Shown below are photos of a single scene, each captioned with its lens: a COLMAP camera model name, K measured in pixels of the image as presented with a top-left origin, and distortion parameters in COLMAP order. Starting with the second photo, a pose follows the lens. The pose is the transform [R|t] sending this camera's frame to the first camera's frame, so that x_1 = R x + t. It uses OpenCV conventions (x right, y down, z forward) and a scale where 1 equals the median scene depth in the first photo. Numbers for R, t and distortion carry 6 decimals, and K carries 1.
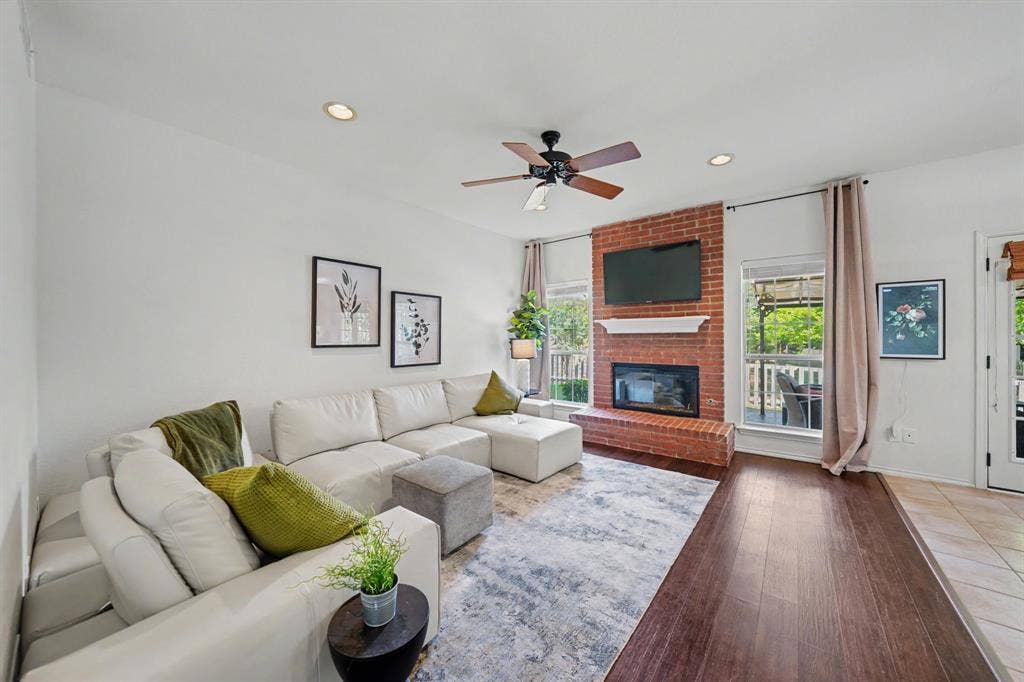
lens RADIAL K [[361.0, 0, 515.9], [0, 361.0, 337.4], [0, 0, 1]] dist [-0.017895, 0.002924]
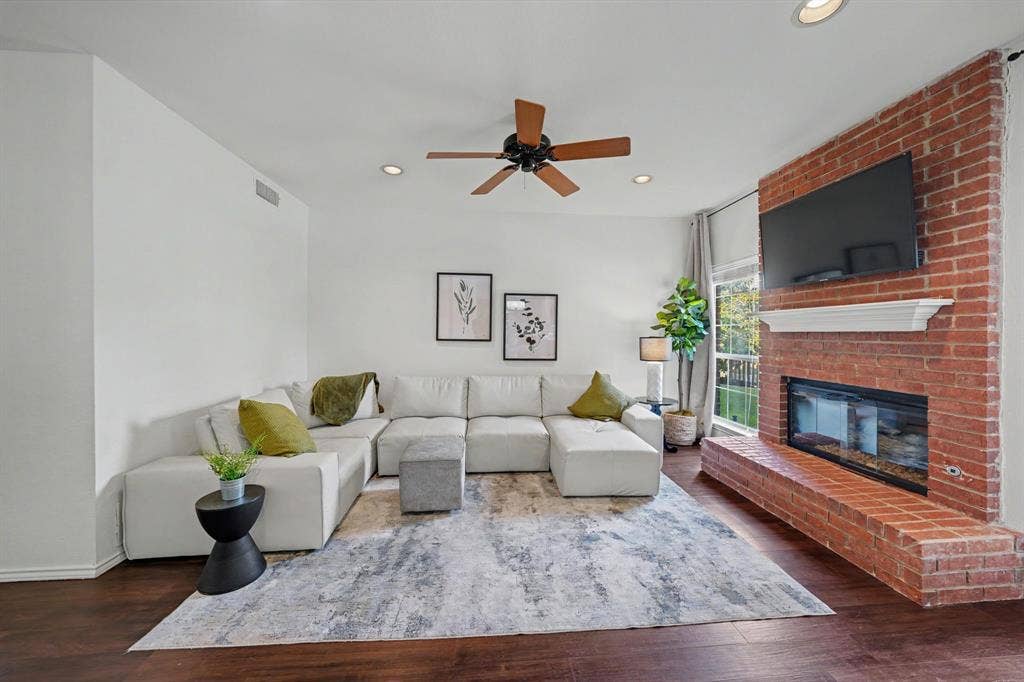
lens RADIAL K [[361.0, 0, 516.4], [0, 361.0, 334.0], [0, 0, 1]] dist [-0.017895, 0.002924]
pose [[0.680735, 0.012188, -0.732429, 0.492009], [-0.012696, 0.999908, 0.004839, -0.005160], [0.732420, 0.006005, 0.680827, 0.231795]]
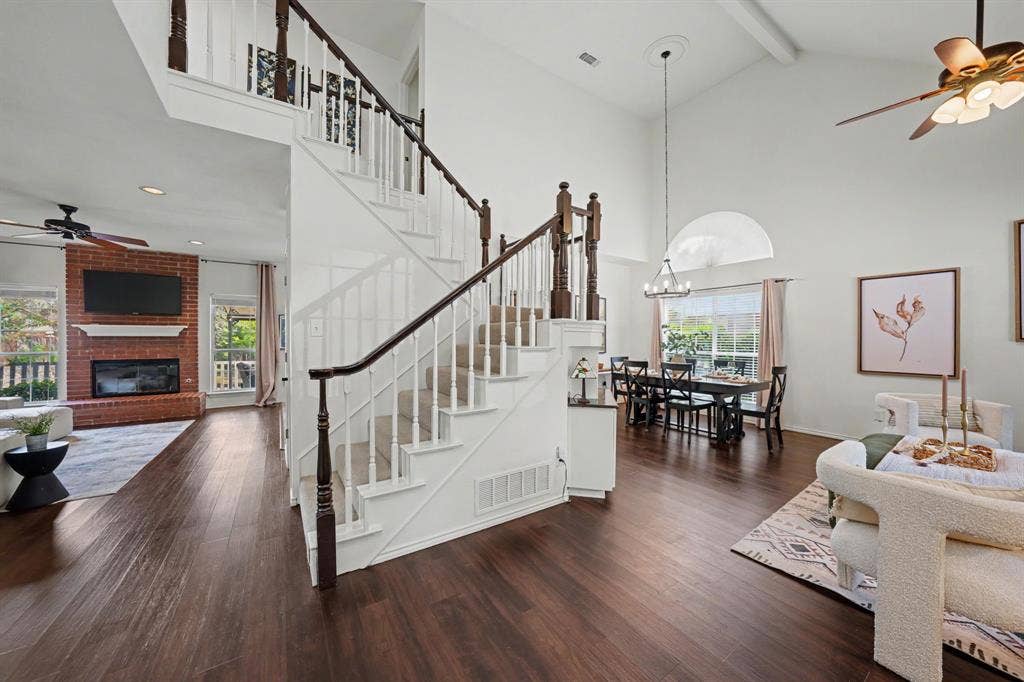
lens RADIAL K [[361.0, 0, 517.7], [0, 361.0, 339.3], [0, 0, 1]] dist [-0.017895, 0.002924]
pose [[0.315577, 0.003028, 0.948895, -0.482675], [-0.000374, 0.999995, -0.003066, 0.003188], [-0.948900, 0.000613, 0.315576, -0.859097]]
